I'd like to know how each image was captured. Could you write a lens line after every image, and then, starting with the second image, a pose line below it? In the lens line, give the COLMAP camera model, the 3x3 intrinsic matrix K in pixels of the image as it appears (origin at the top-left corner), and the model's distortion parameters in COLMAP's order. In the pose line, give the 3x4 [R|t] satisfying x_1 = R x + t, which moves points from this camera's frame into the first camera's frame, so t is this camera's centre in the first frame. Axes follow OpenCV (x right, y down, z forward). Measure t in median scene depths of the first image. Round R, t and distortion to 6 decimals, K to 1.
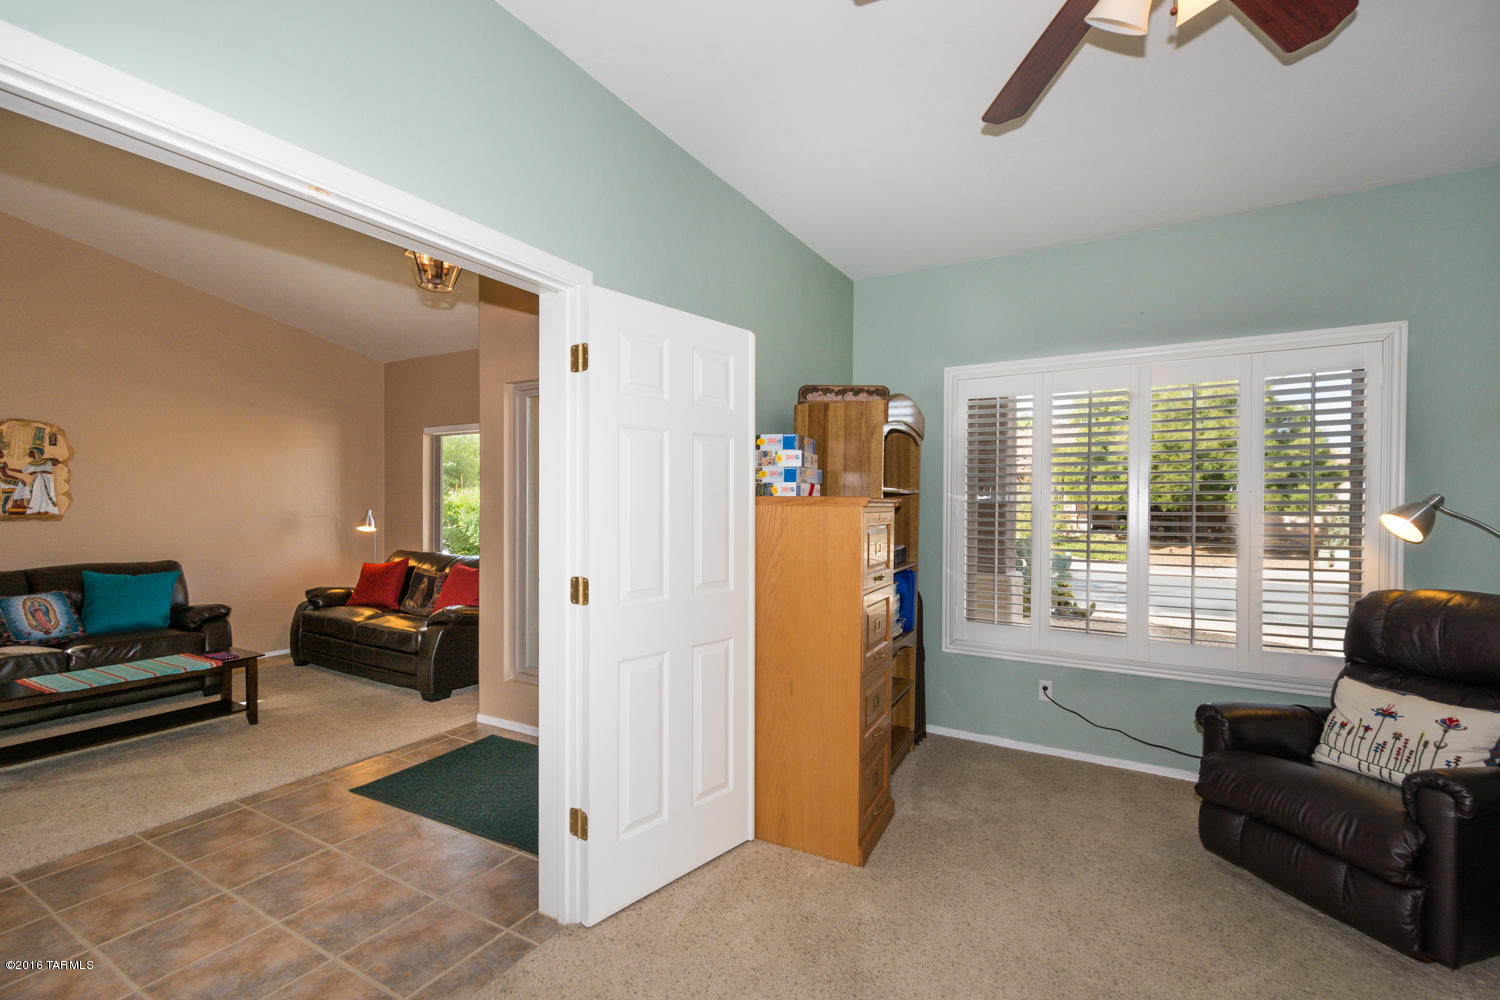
lens RADIAL K [[663.8, 0, 742.8], [0, 663.8, 508.3], [0, 0, 1]] dist [0.013027, -0.003080]
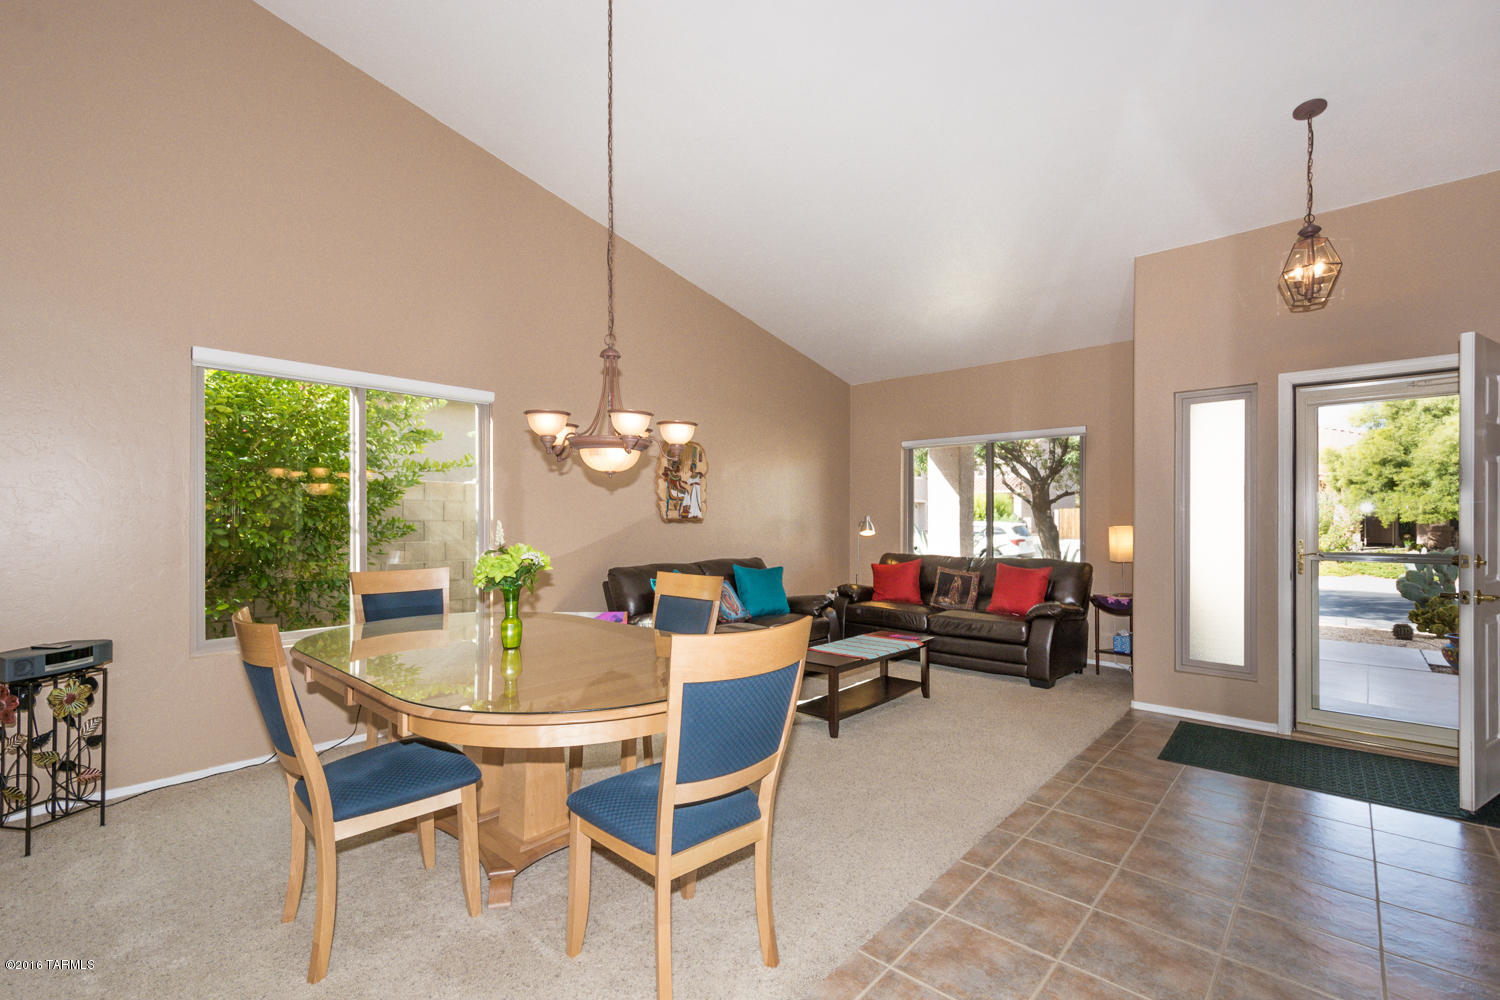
lens RADIAL K [[663.8, 0, 749.6], [0, 663.8, 511.9], [0, 0, 1]] dist [0.013027, -0.003080]
pose [[0.981601, 0.002057, -0.190934, -0.722188], [-0.003873, 0.999951, -0.009135, 0.009112], [0.190906, 0.009706, 0.981560, -0.178597]]
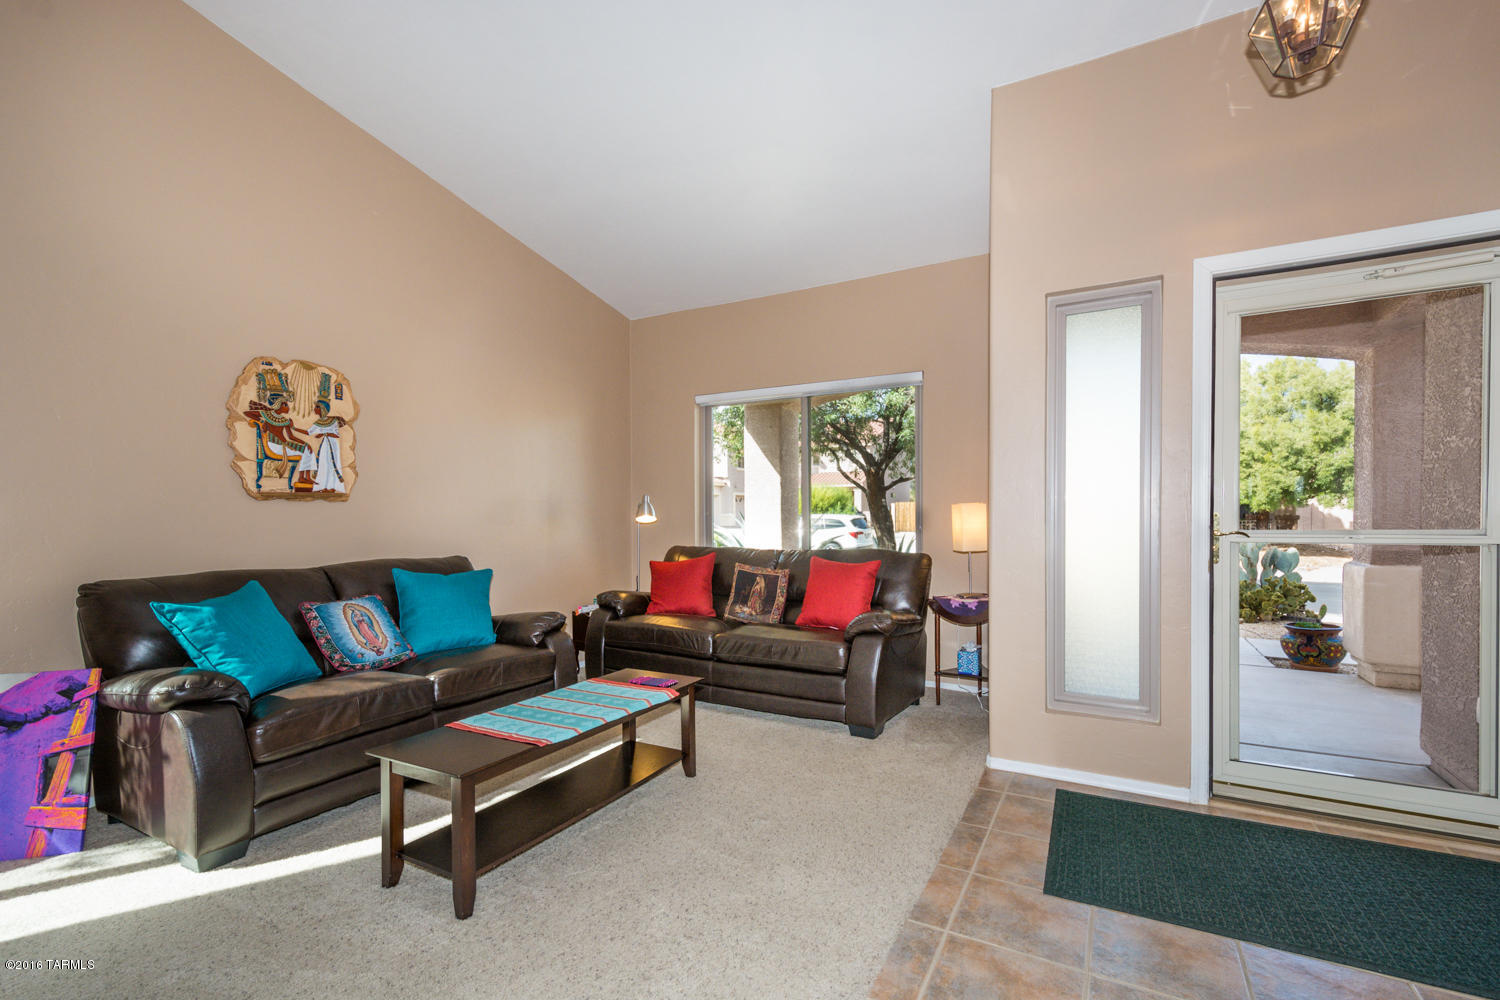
lens RADIAL K [[663.8, 0, 759.1], [0, 663.8, 523.4], [0, 0, 1]] dist [0.013027, -0.003080]
pose [[0.999184, -0.004035, 0.040198, -0.608179], [0.003525, 0.999912, 0.012764, 0.036078], [-0.040246, -0.012611, 0.999110, 0.250114]]
